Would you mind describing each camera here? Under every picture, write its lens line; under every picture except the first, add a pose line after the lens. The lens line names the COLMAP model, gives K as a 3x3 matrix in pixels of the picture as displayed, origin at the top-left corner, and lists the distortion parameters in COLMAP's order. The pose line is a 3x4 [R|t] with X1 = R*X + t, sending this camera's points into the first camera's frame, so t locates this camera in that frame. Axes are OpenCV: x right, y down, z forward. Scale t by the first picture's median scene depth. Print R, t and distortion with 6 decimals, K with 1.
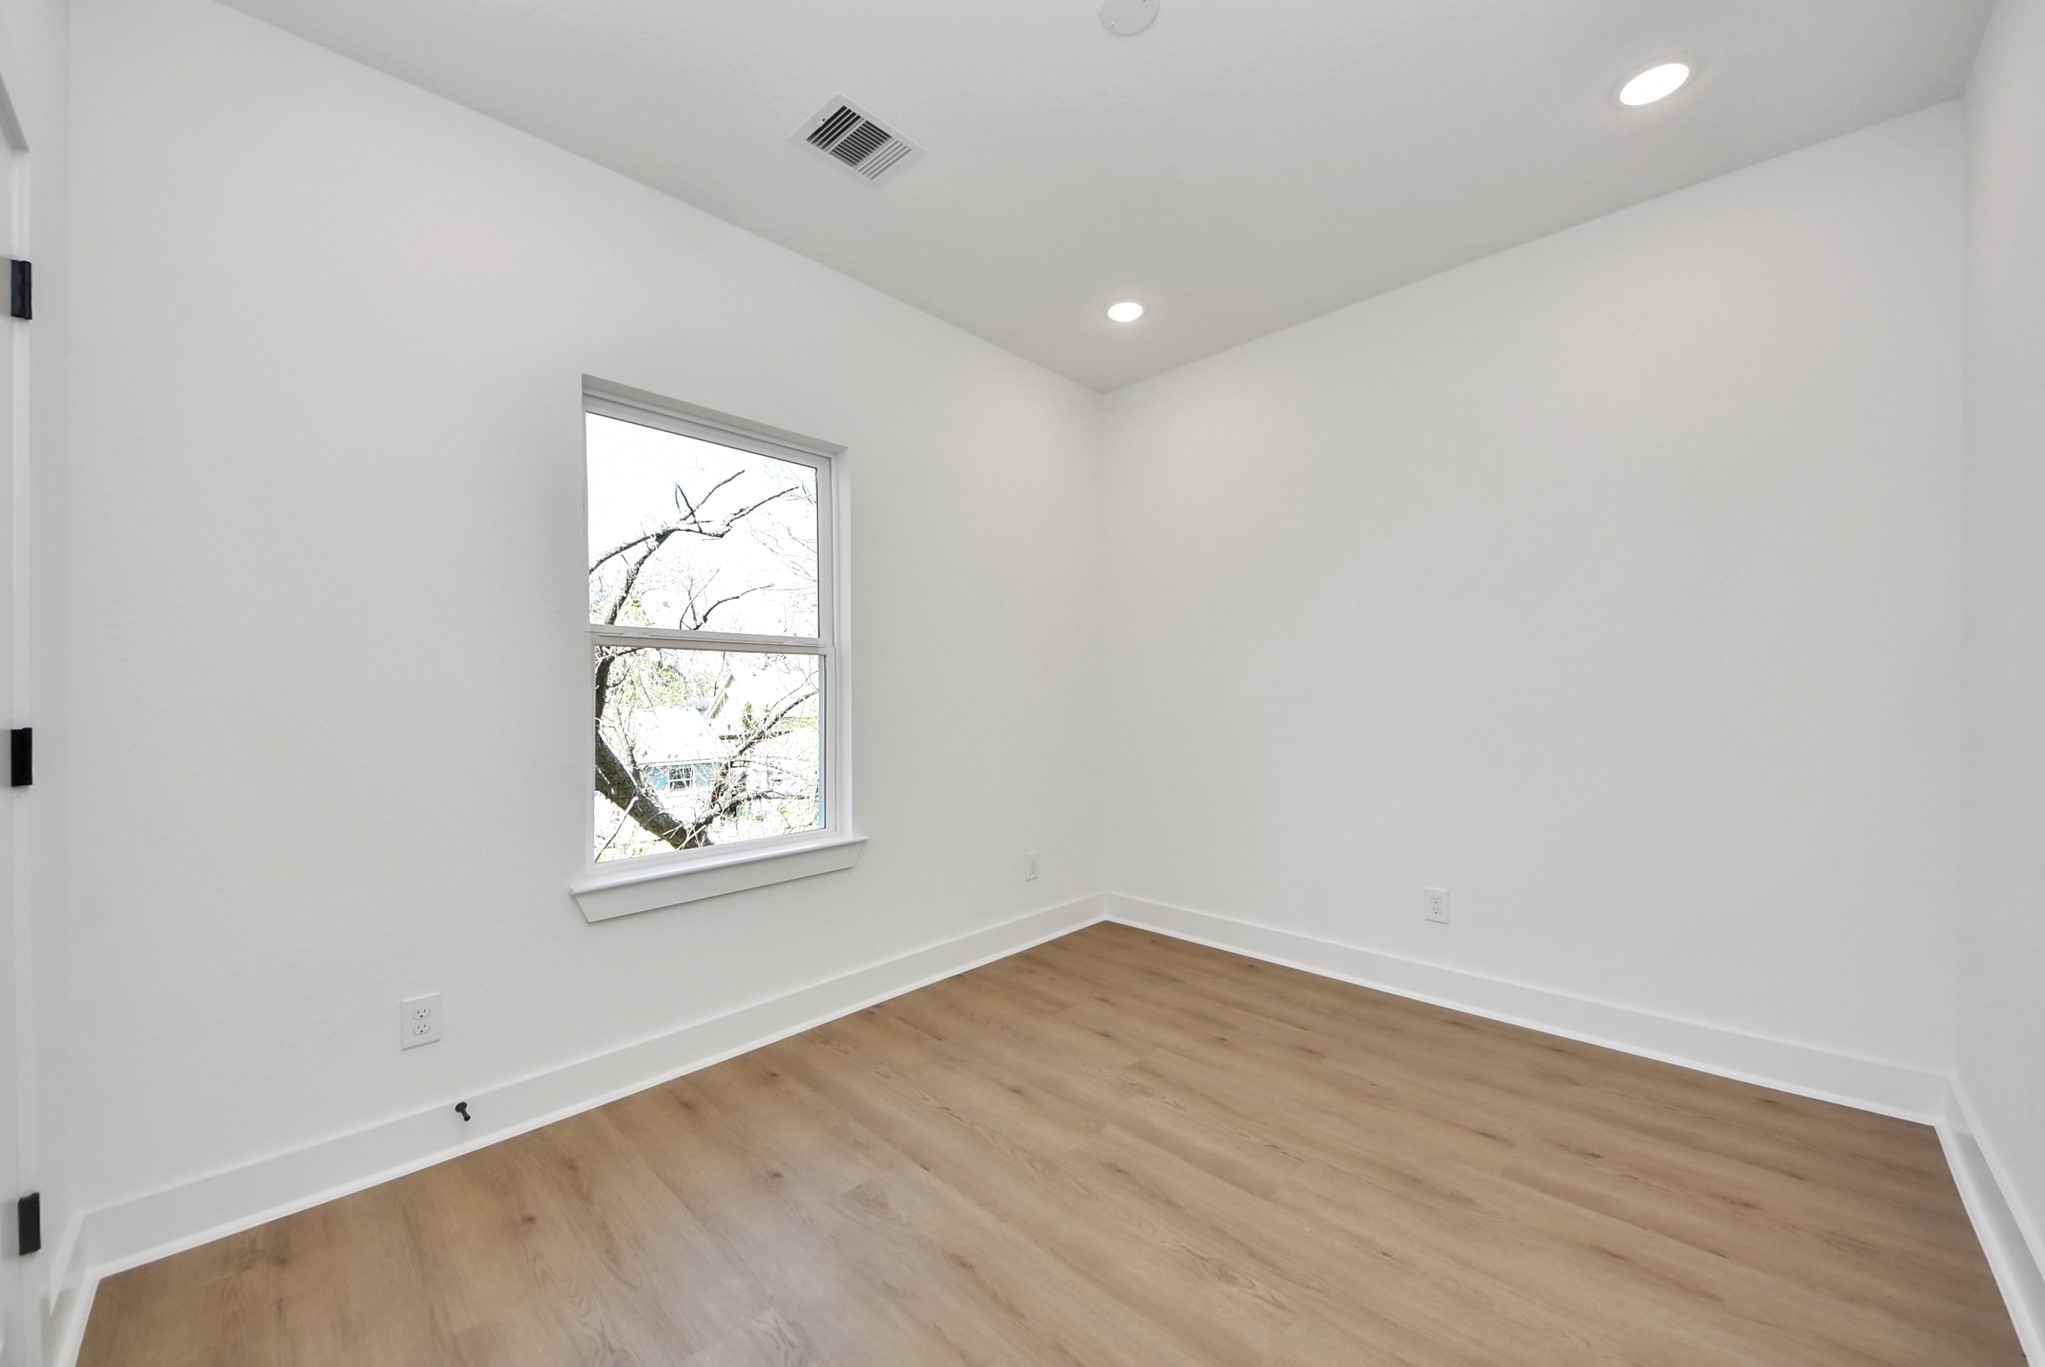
lens RADIAL K [[744.8, 0, 1029.7], [0, 744.8, 701.2], [0, 0, 1]] dist [0.011845, -0.000473]
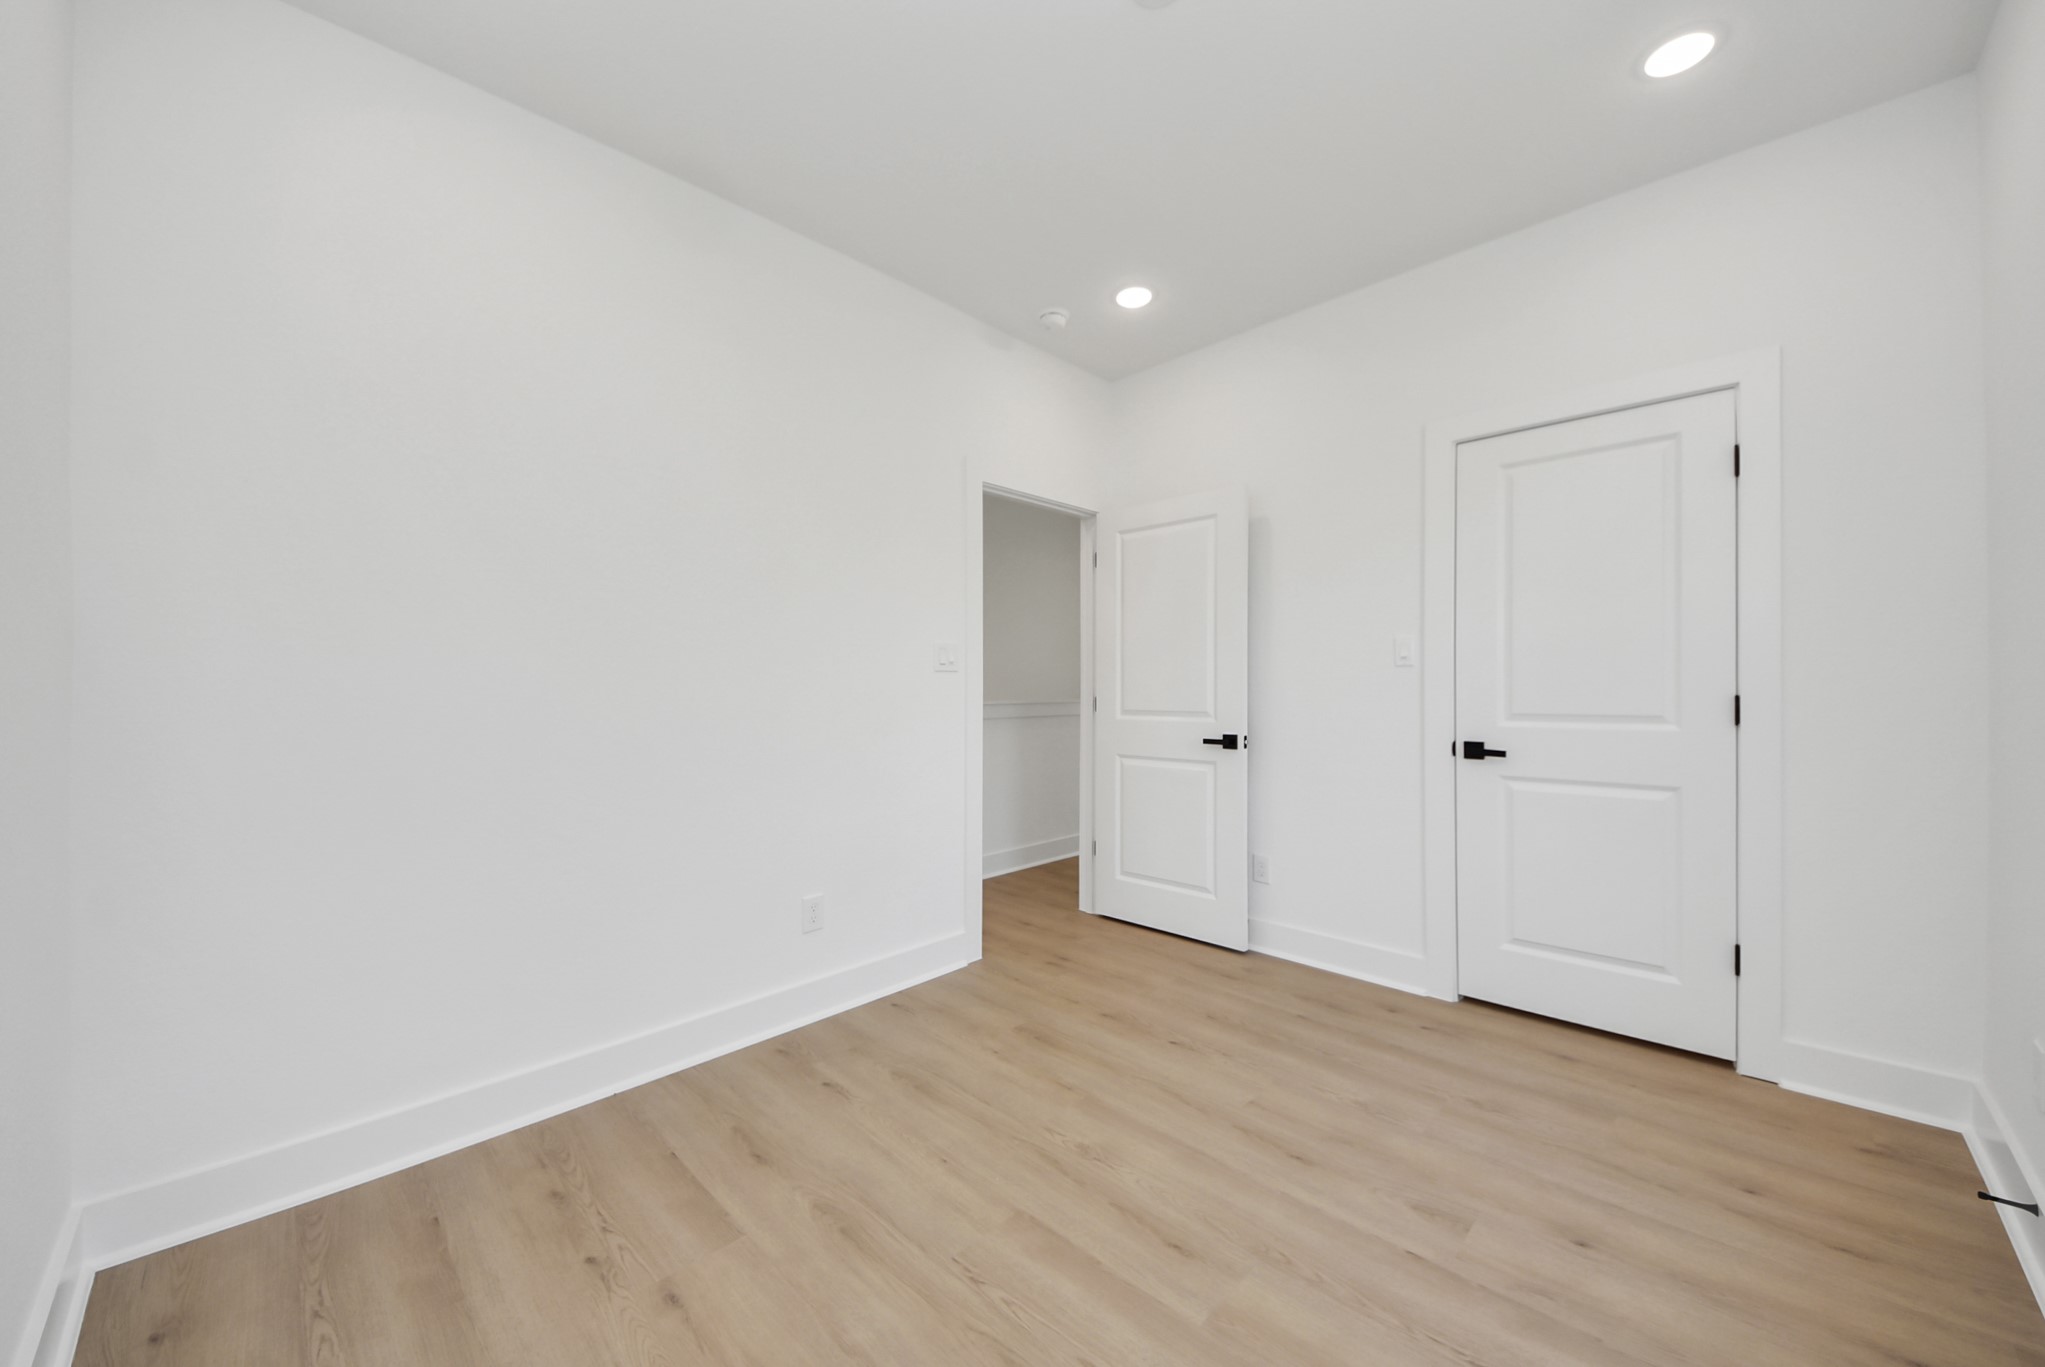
lens RADIAL K [[756.9, 0, 1043.7], [0, 756.9, 686.2], [0, 0, 1]] dist [0.050789, -0.029224]
pose [[-0.999844, 0.012298, -0.012665, 0.270491], [0.012198, 0.999894, 0.007910, -0.013964], [0.012761, 0.007755, -0.999889, 1.846122]]
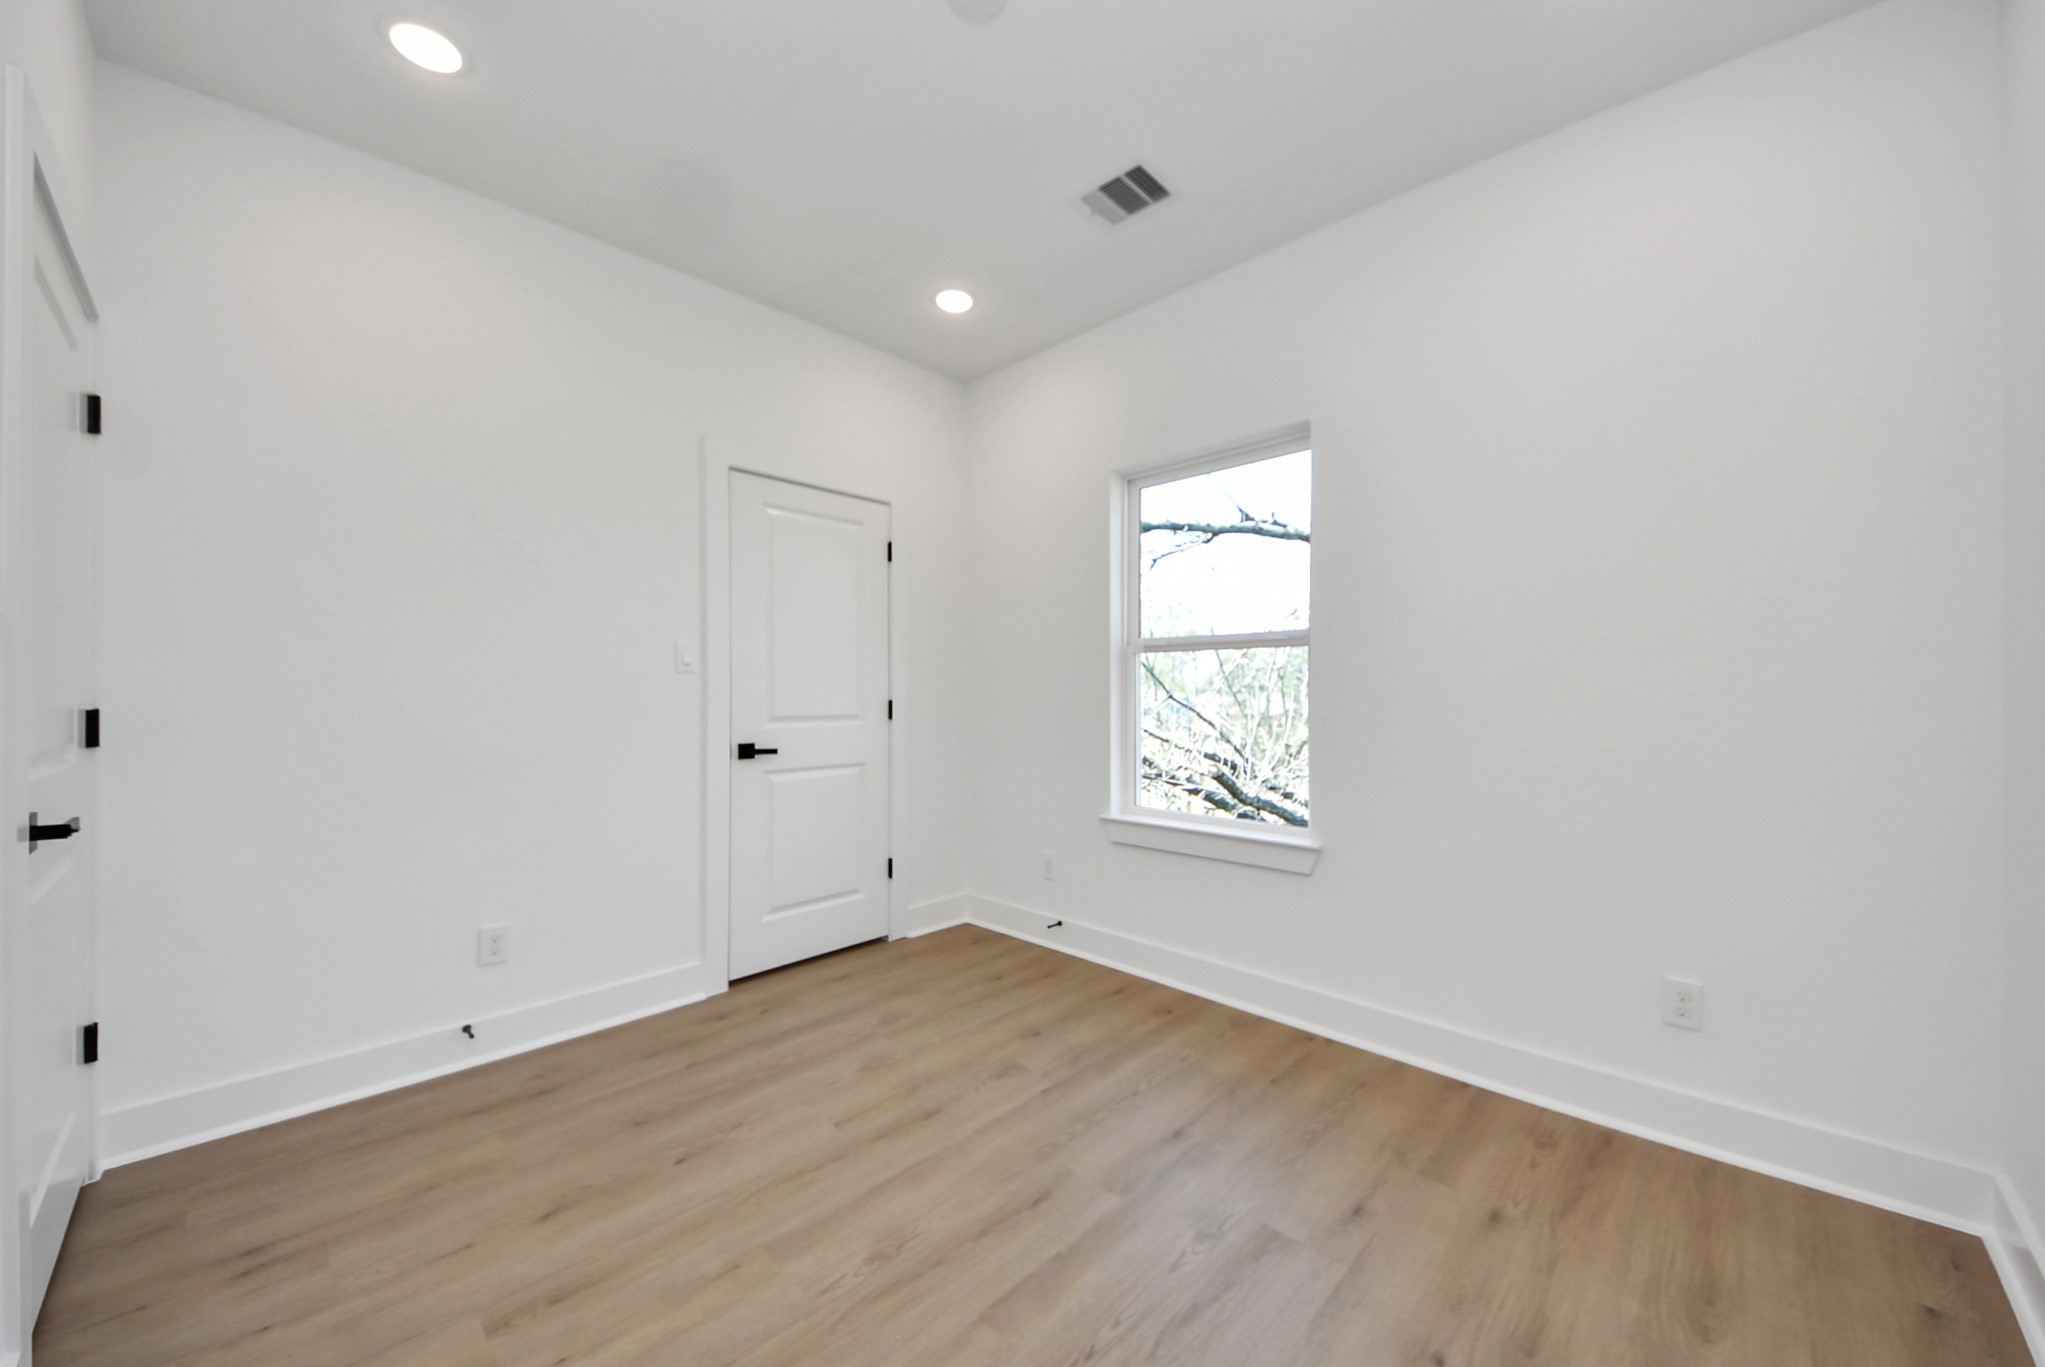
lens RADIAL K [[756.9, 0, 1043.7], [0, 756.9, 686.2], [0, 0, 1]] dist [0.050789, -0.029224]
pose [[0.012615, -0.000257, -0.999920, 1.067411], [-0.009920, 0.999951, -0.000382, -0.012777], [0.999871, 0.009924, 0.012612, 0.980152]]
